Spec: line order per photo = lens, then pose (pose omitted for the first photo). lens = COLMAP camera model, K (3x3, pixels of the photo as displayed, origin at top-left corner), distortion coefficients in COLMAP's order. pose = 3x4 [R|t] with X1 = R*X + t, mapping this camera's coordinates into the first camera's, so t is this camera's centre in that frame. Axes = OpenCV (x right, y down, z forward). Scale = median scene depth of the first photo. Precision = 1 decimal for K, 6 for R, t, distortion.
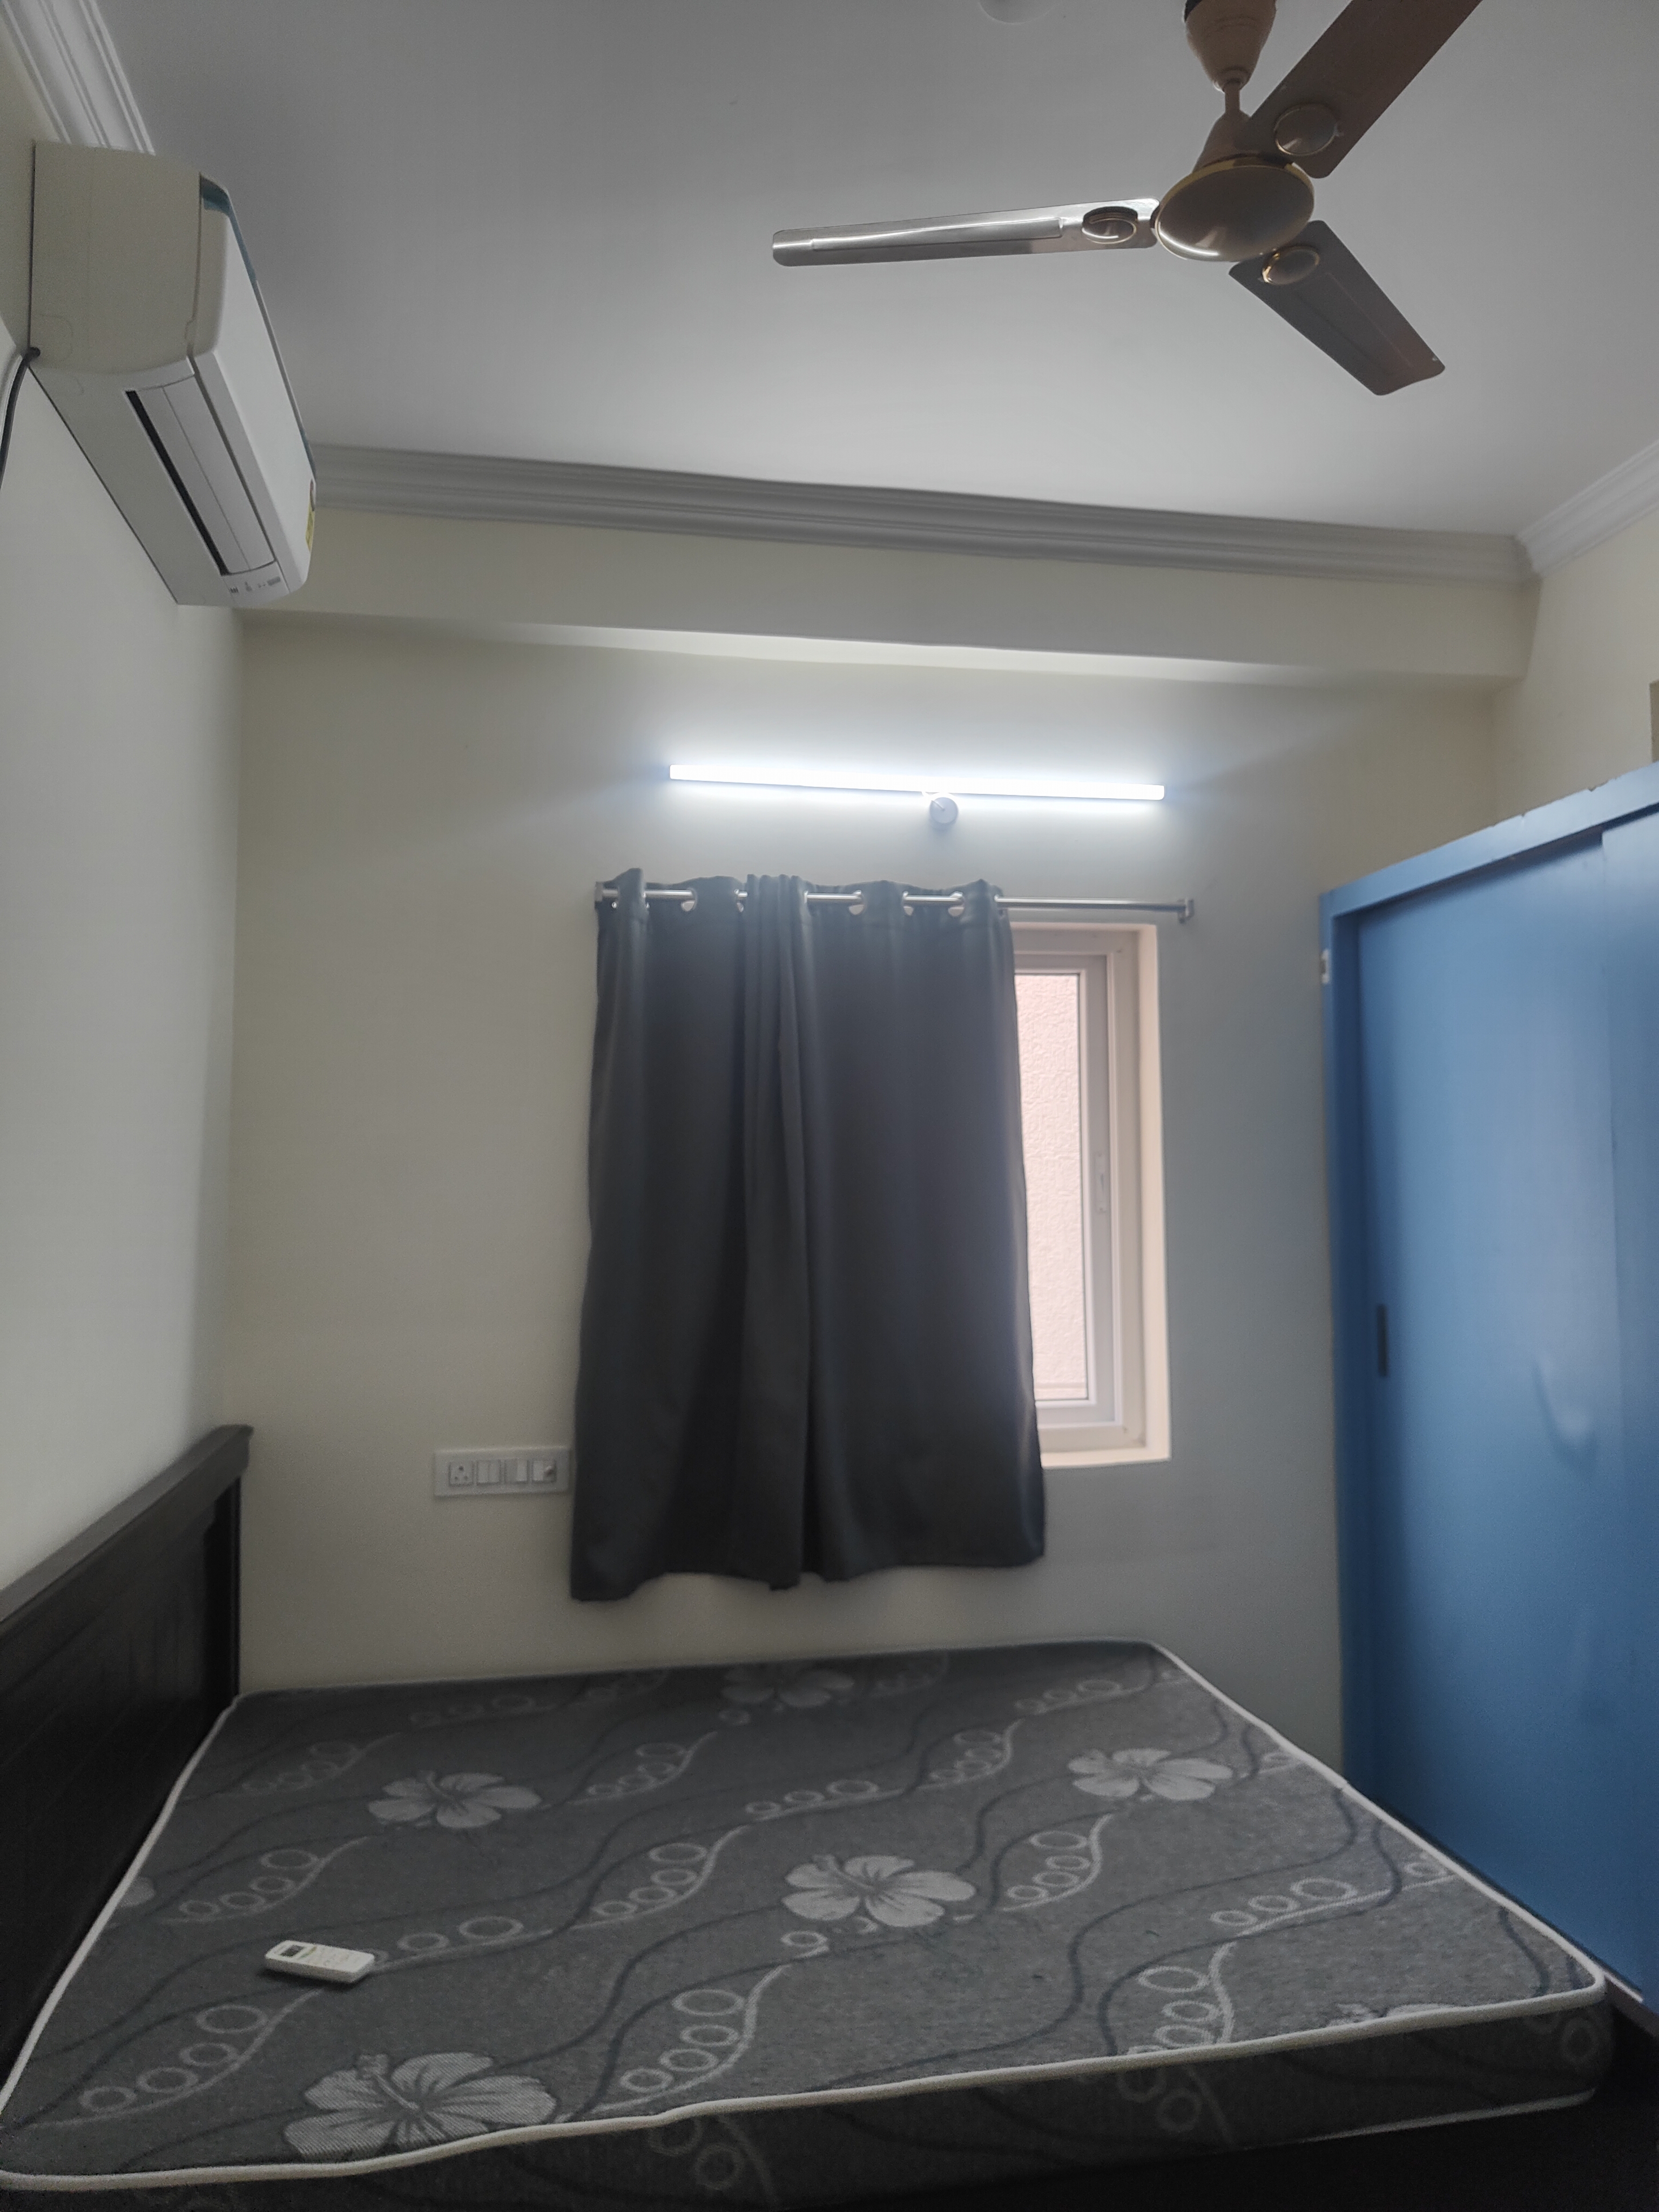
lens RADIAL K [[1542.4, 0, 846.9], [0, 1542.4, 1113.1], [0, 0, 1]] dist [0.005184, 0.008451]
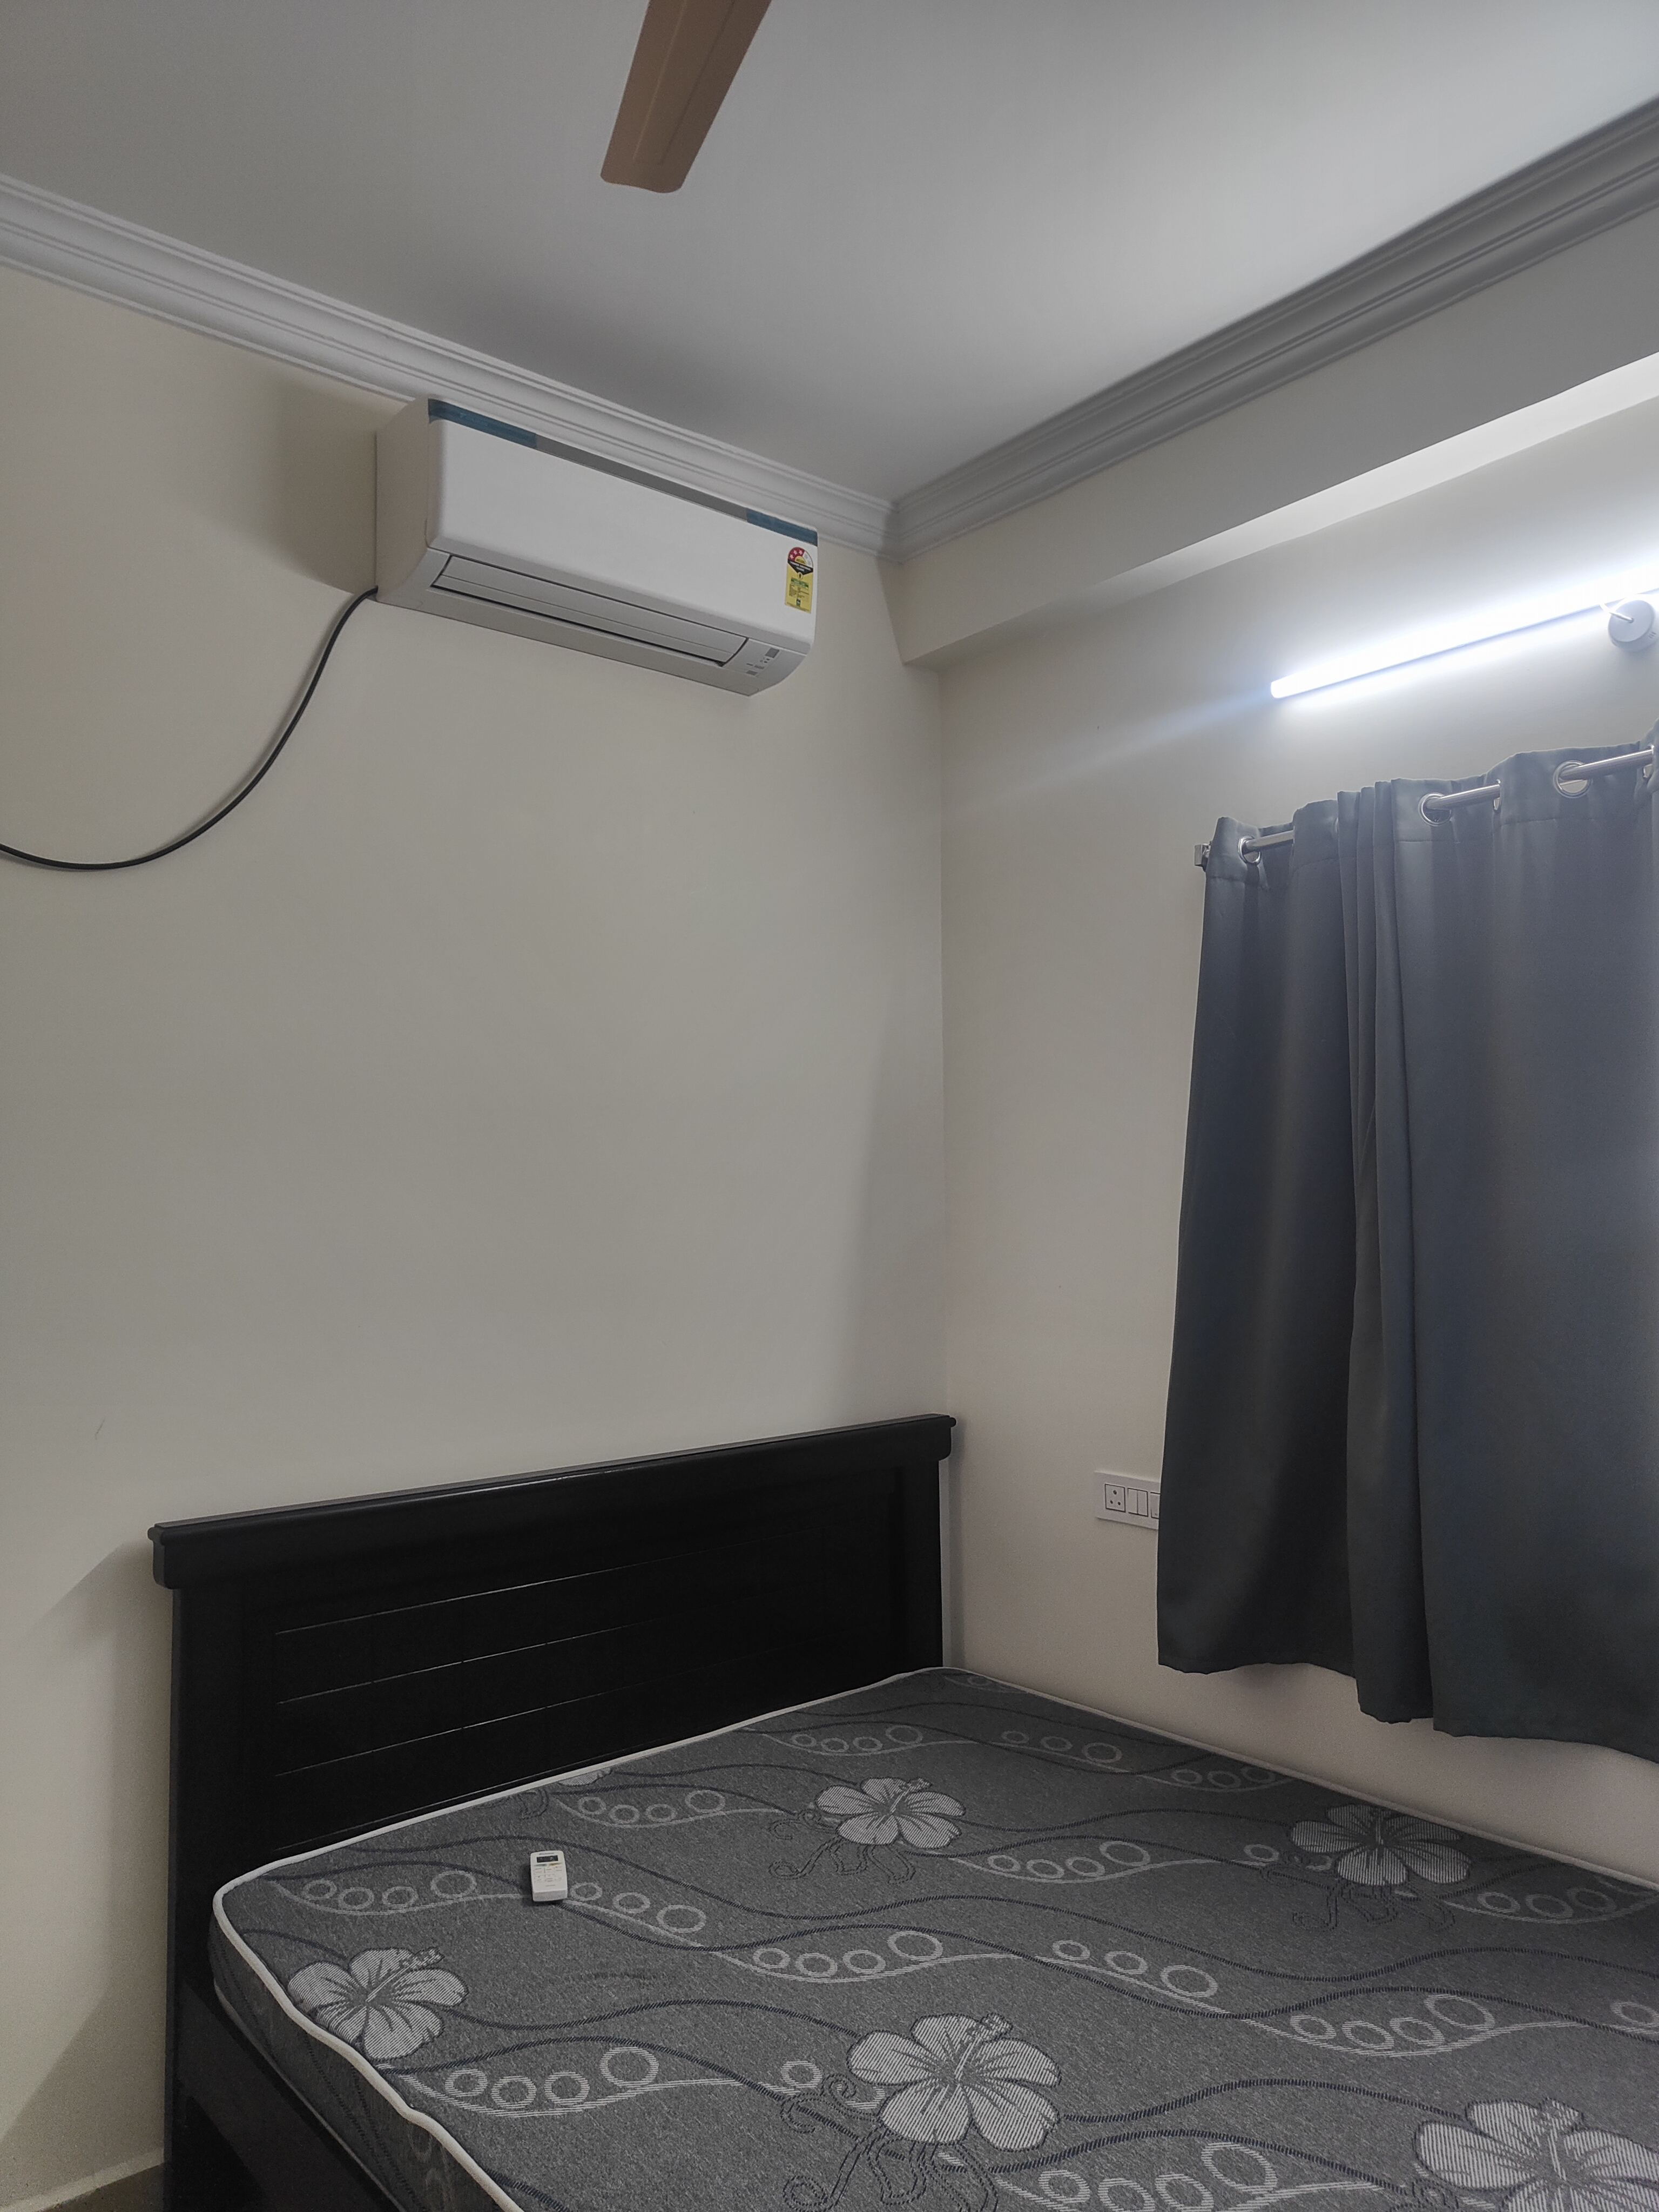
lens RADIAL K [[1542.4, 0, 839.2], [0, 1542.4, 1110.2], [0, 0, 1]] dist [0.005184, 0.008451]
pose [[0.492087, -0.050514, -0.869079, 0.690620], [0.062765, 0.997776, -0.022456, 0.010036], [0.868280, -0.043498, 0.494163, 0.545619]]
